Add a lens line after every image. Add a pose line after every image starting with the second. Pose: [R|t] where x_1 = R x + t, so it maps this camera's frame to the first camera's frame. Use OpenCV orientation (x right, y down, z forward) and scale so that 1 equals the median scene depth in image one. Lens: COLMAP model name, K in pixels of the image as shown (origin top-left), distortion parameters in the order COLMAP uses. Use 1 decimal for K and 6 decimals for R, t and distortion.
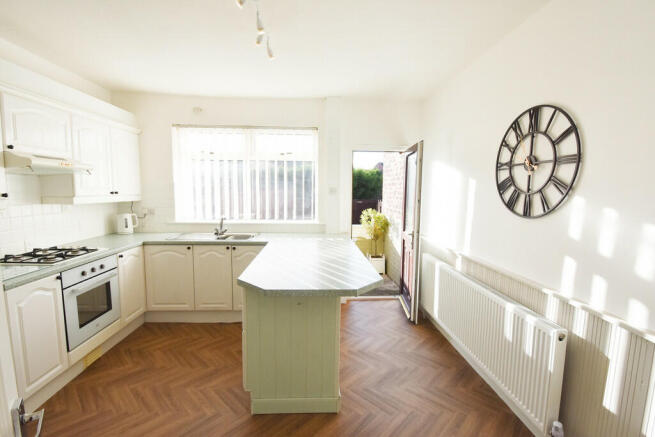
lens RADIAL K [[294.8, 0, 327.5], [0, 294.8, 218.5], [0, 0, 1]] dist [-0.025490, -0.000358]
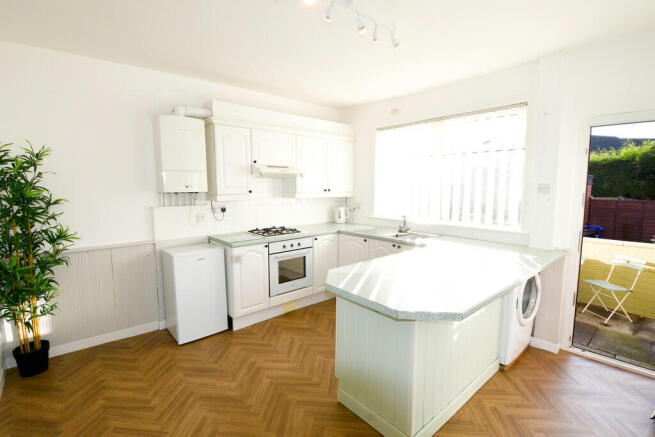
lens RADIAL K [[306.2, 0, 327.5], [0, 306.2, 218.5], [0, 0, 1]] dist [-0.000177, -0.000231]
pose [[0.612270, 0.074740, -0.787108, 0.408605], [-0.069470, 0.996757, 0.040608, -0.022225], [0.787591, 0.029817, 0.615477, 0.200338]]
